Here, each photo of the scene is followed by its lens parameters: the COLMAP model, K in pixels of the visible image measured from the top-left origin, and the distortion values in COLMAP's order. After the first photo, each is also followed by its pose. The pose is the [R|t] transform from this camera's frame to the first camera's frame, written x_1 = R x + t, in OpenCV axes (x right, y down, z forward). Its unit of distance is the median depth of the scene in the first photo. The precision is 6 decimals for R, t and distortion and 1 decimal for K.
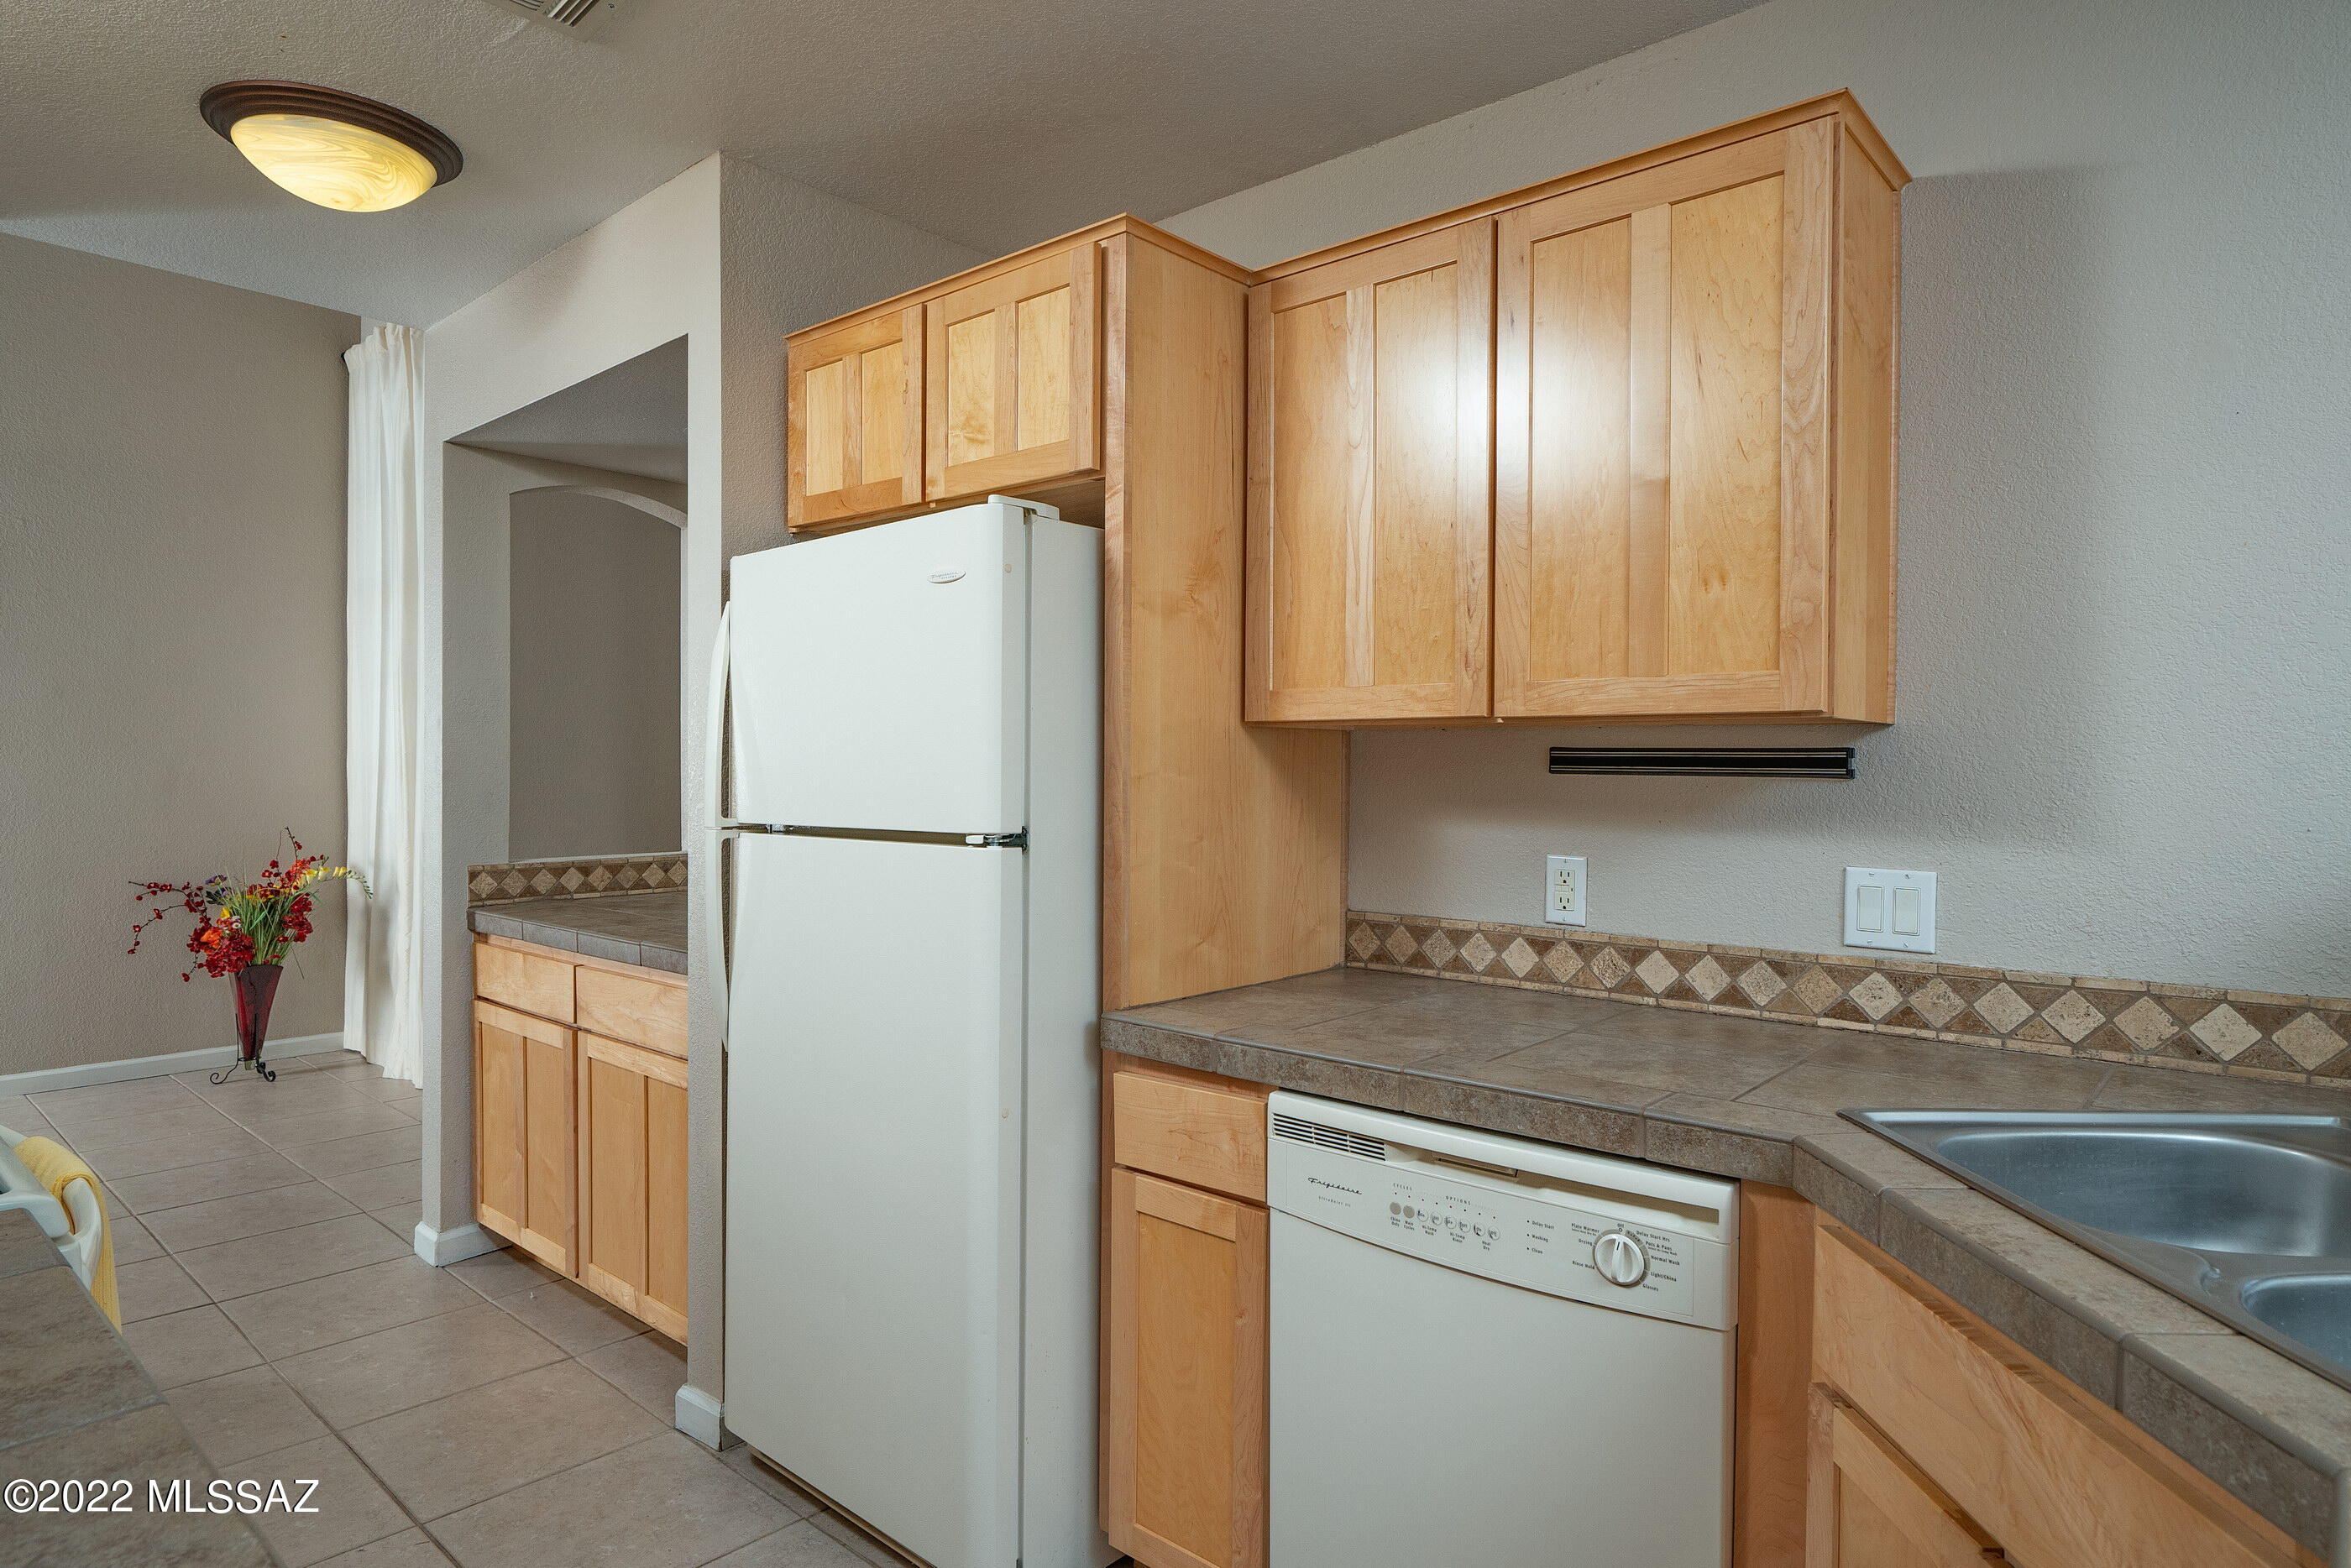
lens RADIAL K [[1323.8, 0, 1169.3], [0, 1323.8, 783.3], [0, 0, 1]] dist [0.005450, -0.001472]
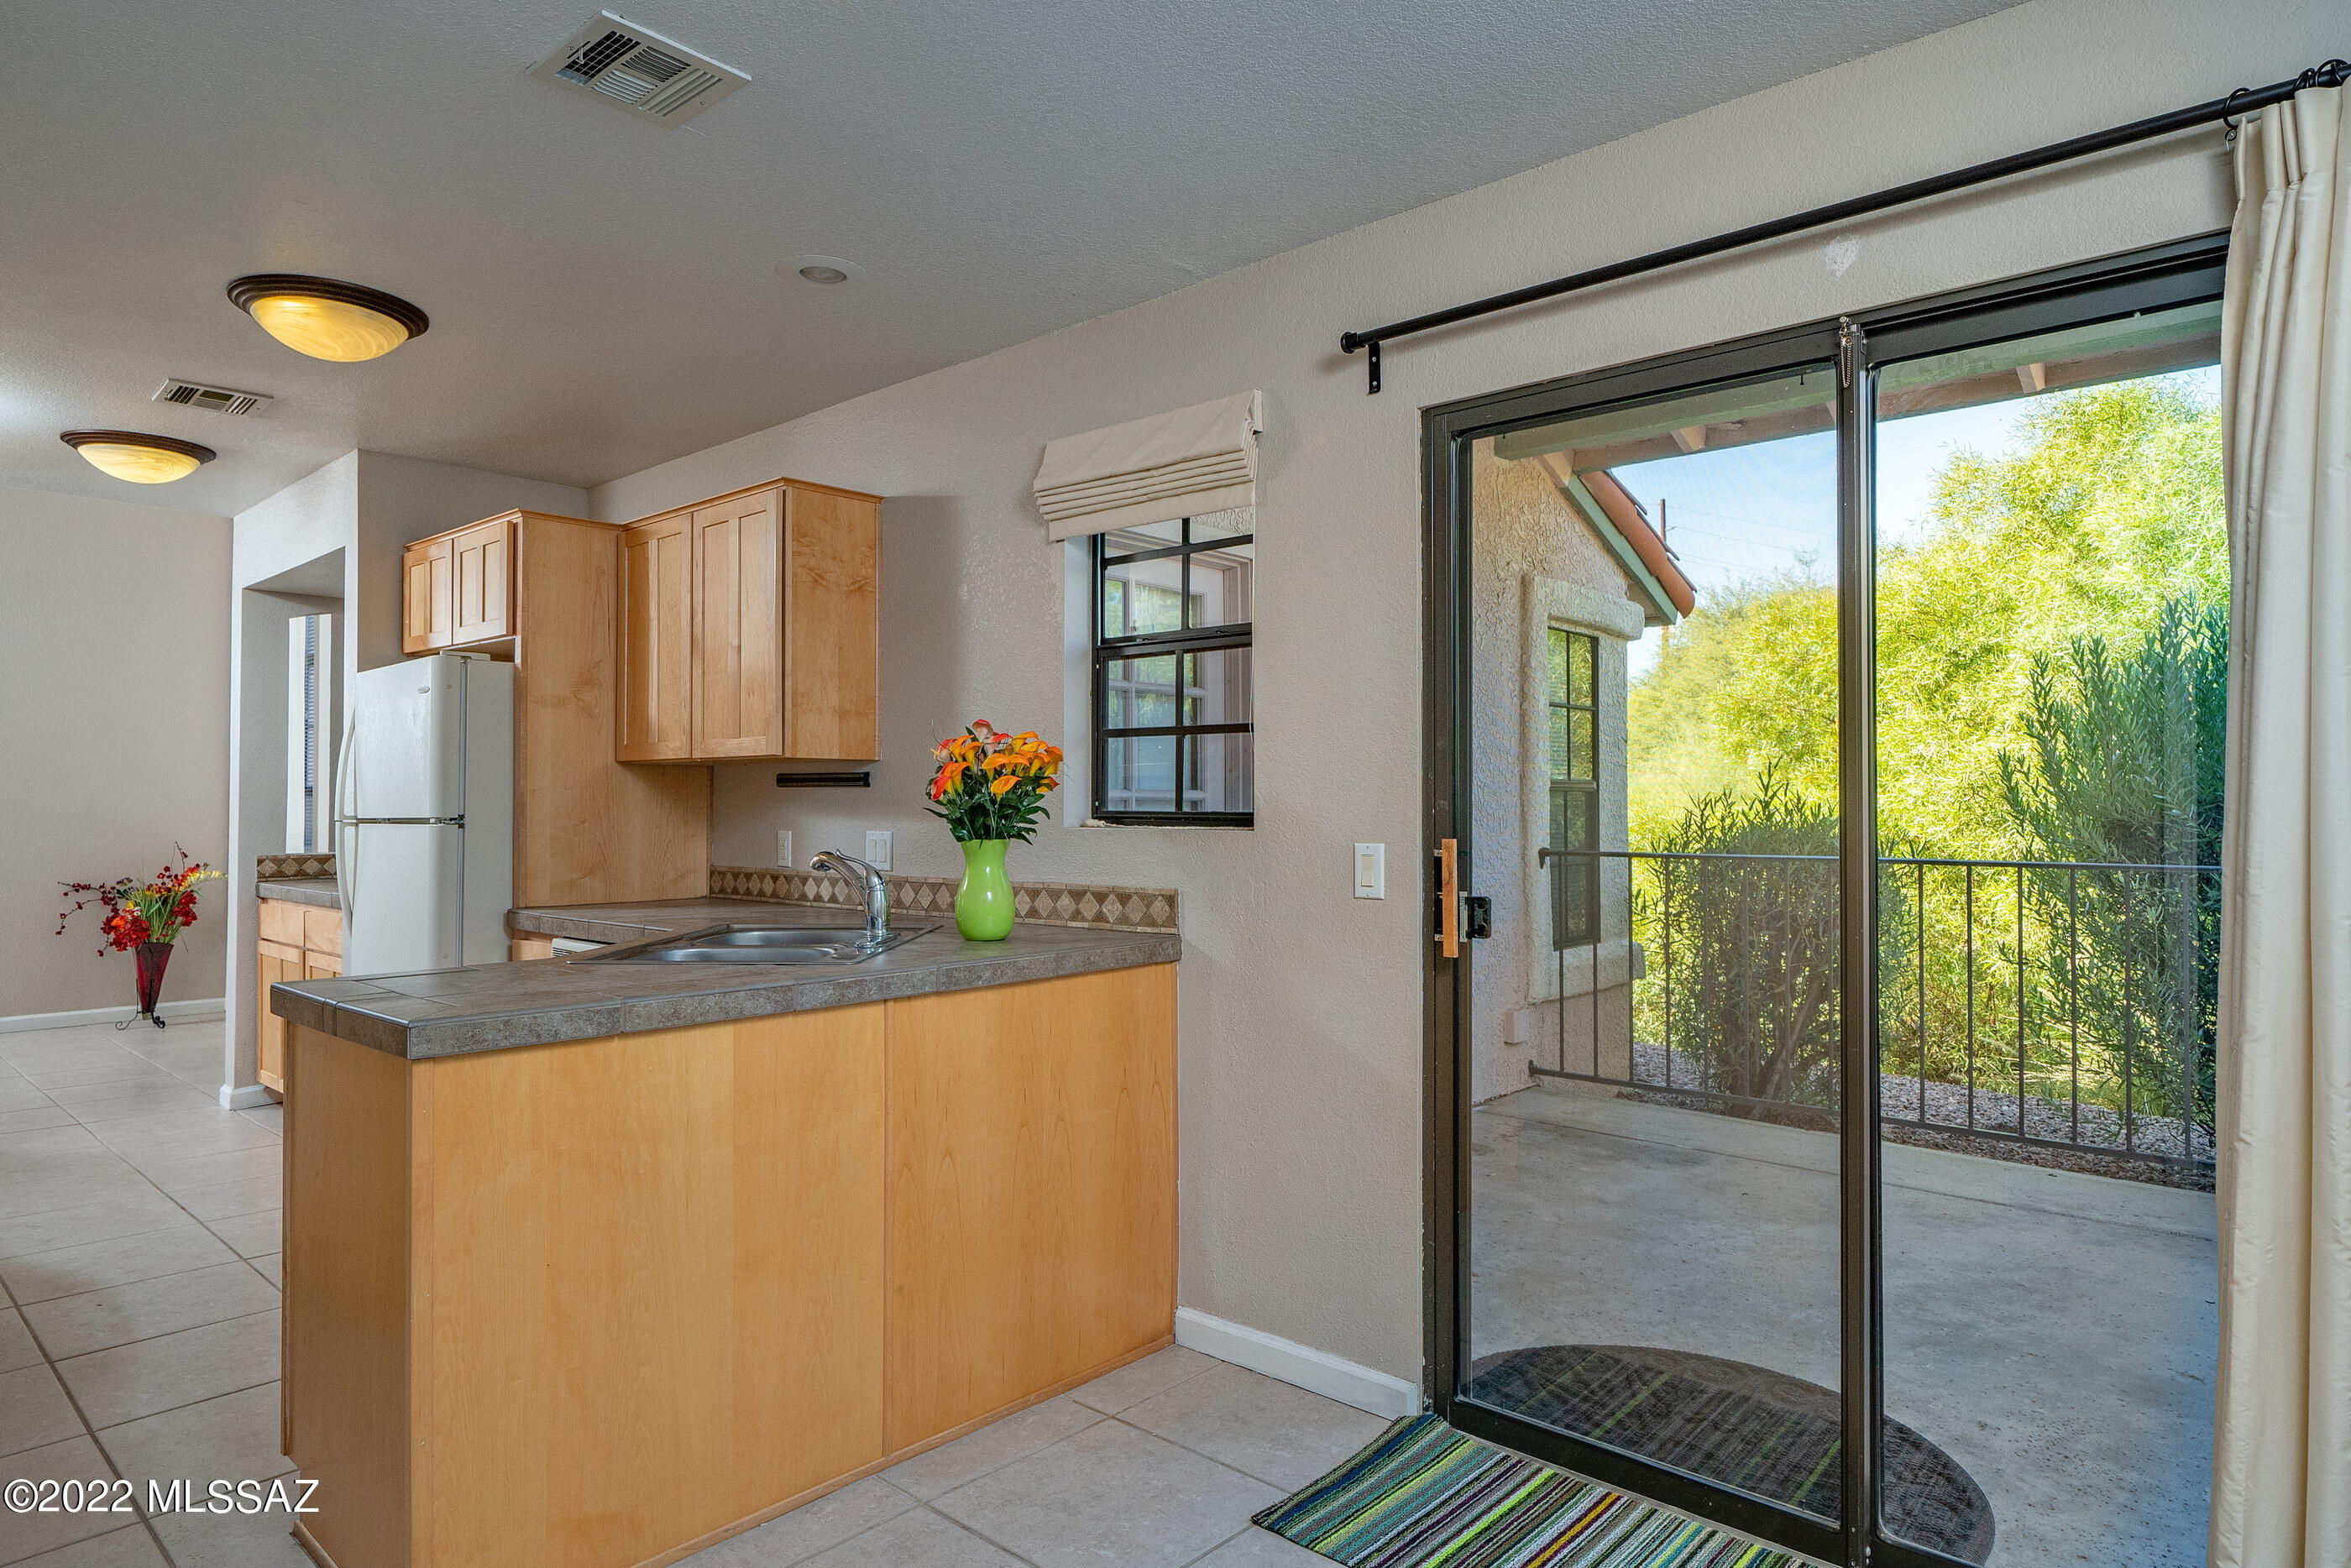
lens RADIAL K [[1323.8, 0, 1192.9], [0, 1323.8, 781.6], [0, 0, 1]] dist [0.005450, -0.001472]
pose [[0.999865, -0.006868, 0.014909, 0.641420], [0.007288, 0.999574, -0.028261, 0.031942], [-0.014708, 0.028366, 0.999489, -0.678719]]
